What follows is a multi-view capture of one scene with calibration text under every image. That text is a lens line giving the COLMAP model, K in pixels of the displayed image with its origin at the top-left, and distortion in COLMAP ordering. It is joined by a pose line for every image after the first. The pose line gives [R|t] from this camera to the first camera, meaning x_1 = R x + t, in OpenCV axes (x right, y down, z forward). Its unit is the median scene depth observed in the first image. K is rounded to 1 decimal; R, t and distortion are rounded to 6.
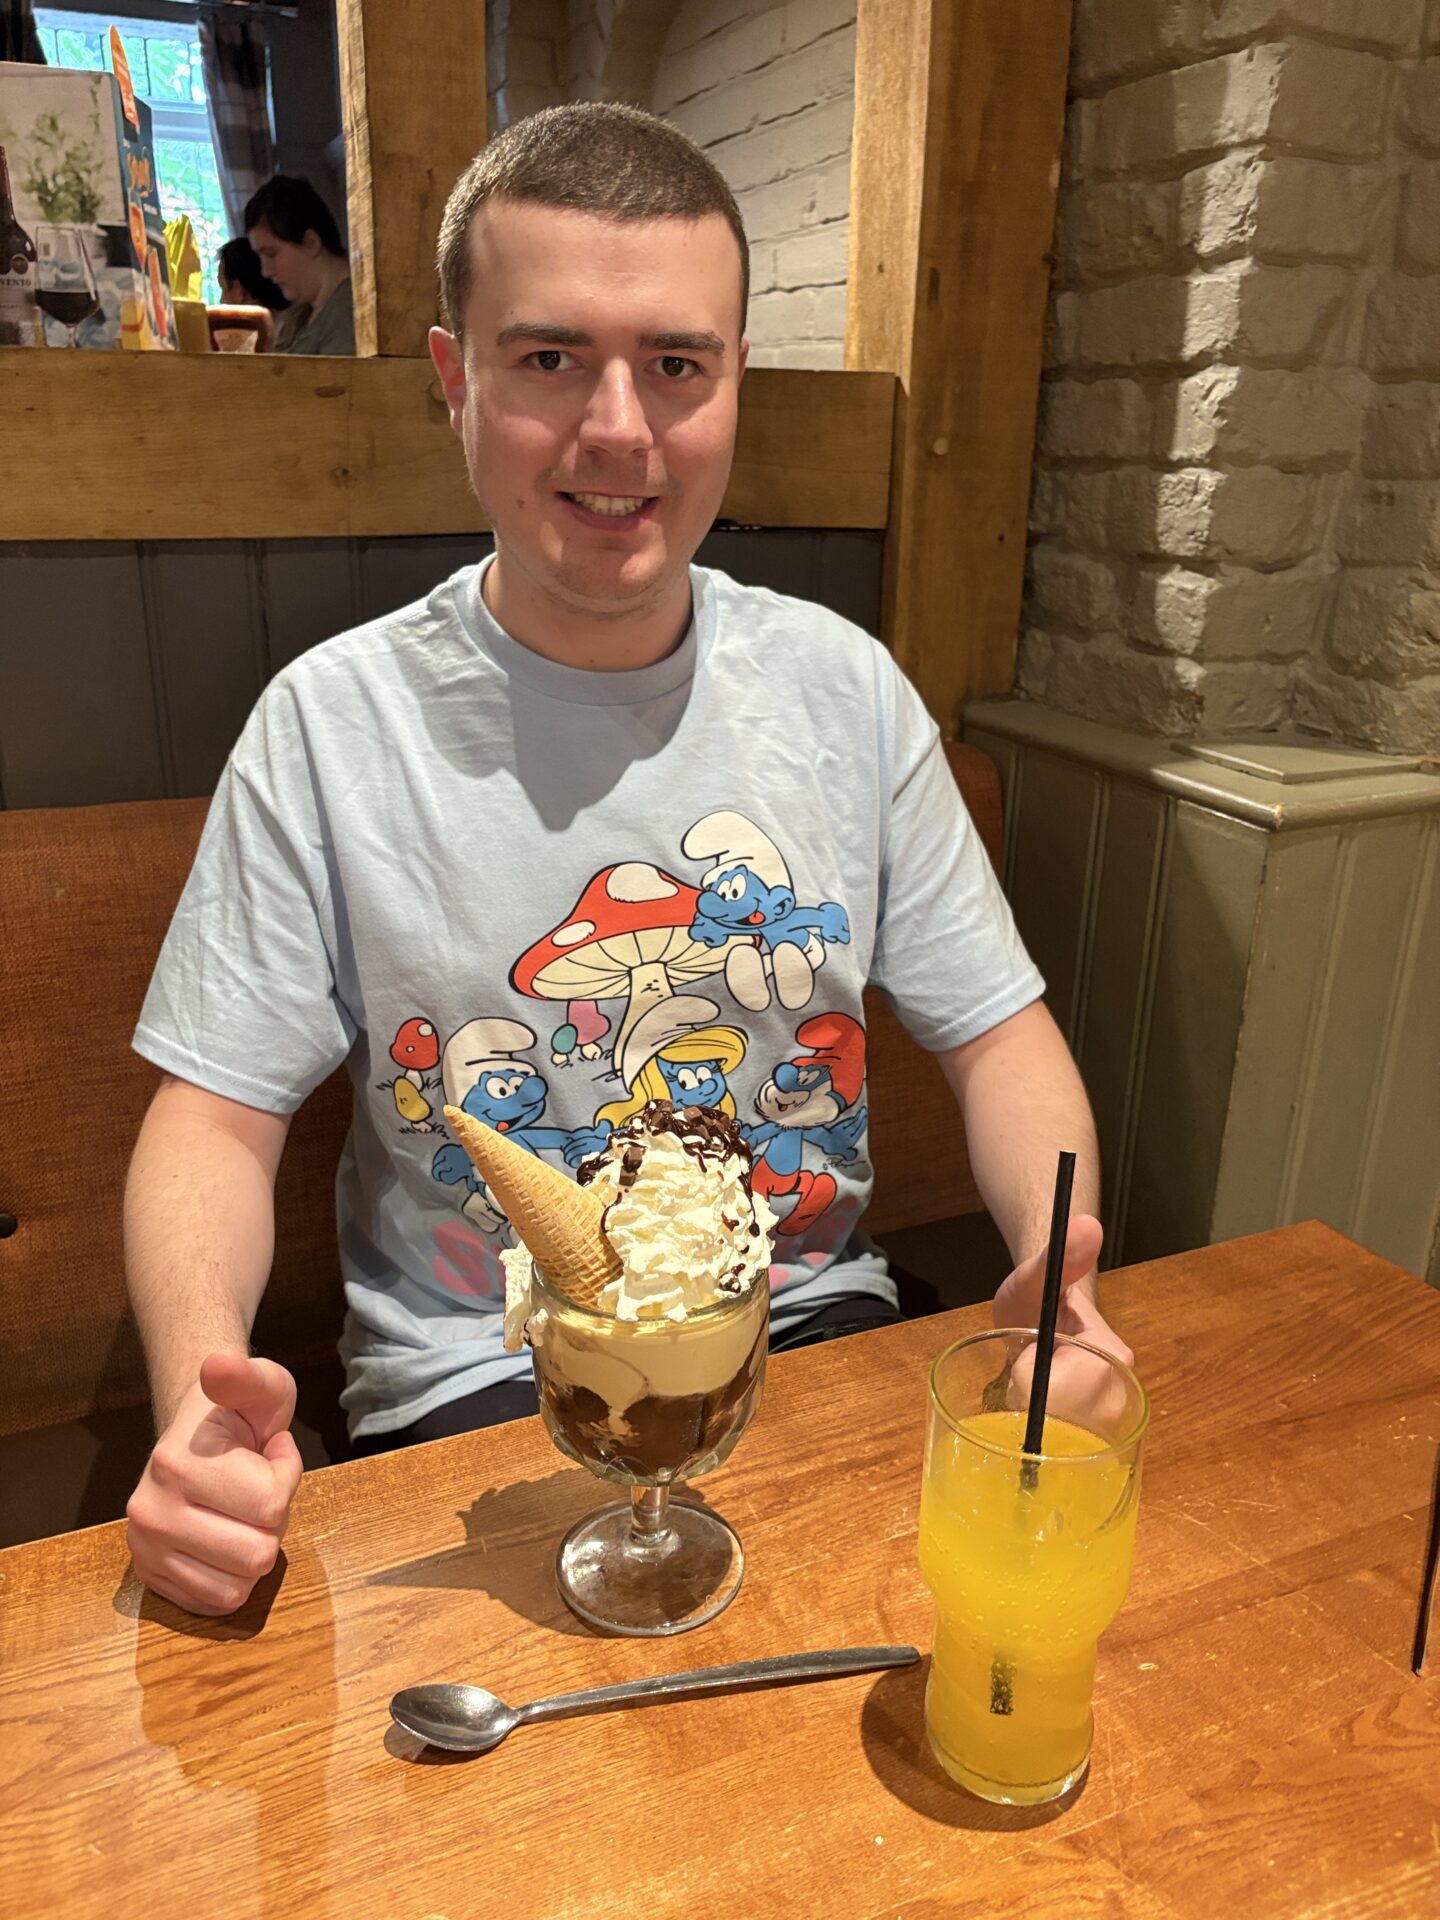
lens RADIAL K [[1436.7, 0, 760.7], [0, 1436.7, 987.0], [0, 0, 1]] dist [0.032671, -0.043926]
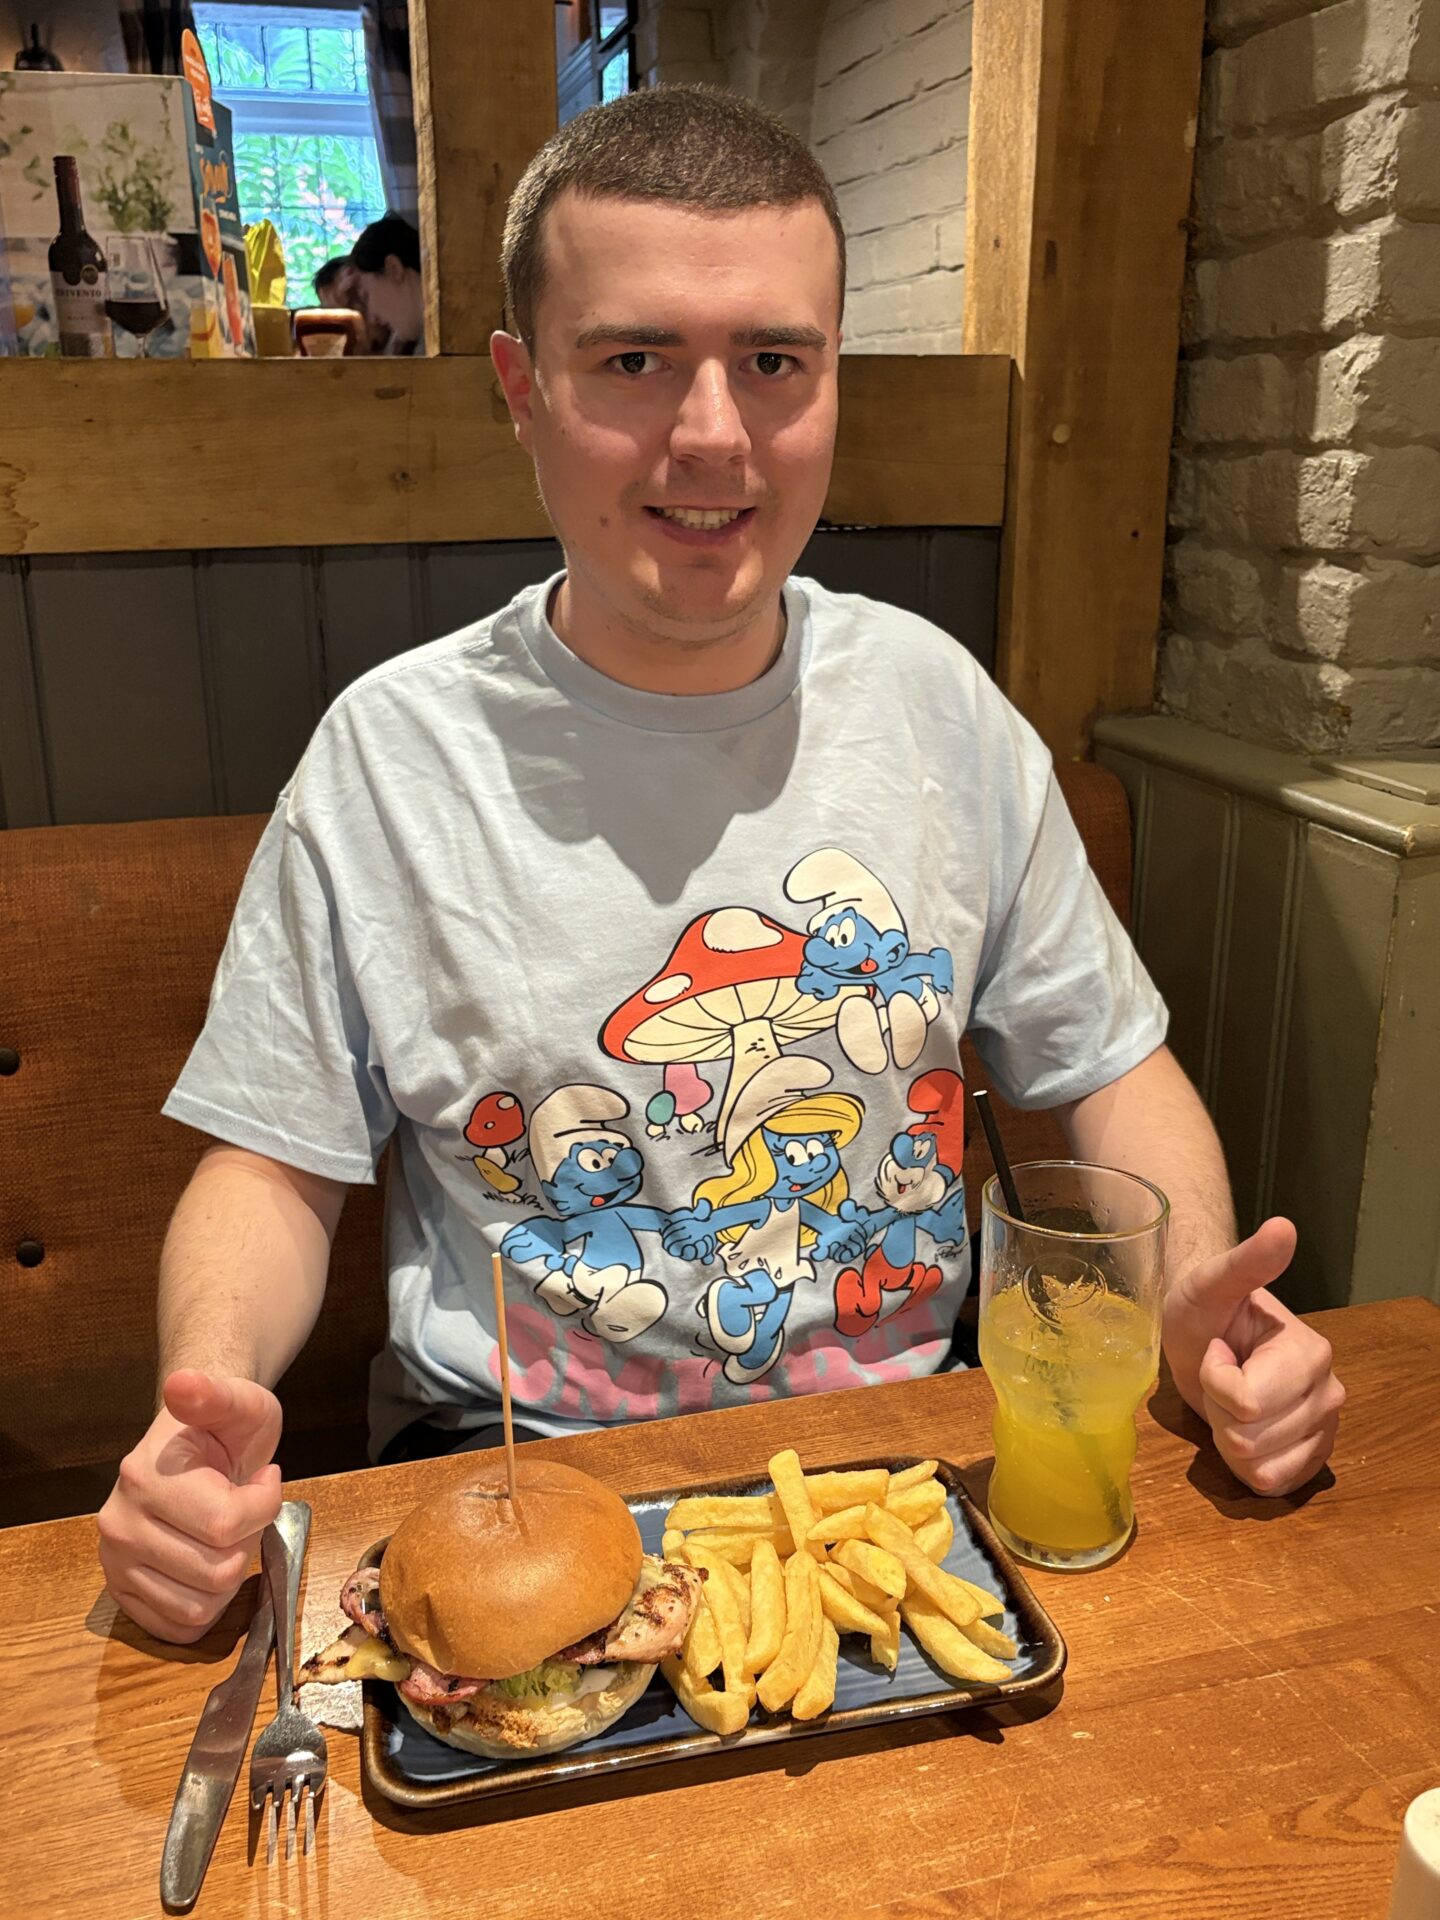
lens RADIAL K [[1684.6, 0, 768.3], [0, 1684.6, 994.0], [0, 0, 1]] dist [0.004318, 0.005759]
pose [[0.990670, 0.019015, -0.134946, 0.105029], [-0.025219, 0.998695, -0.044415, 0.027840], [0.133925, 0.047404, 0.989857, -0.052627]]
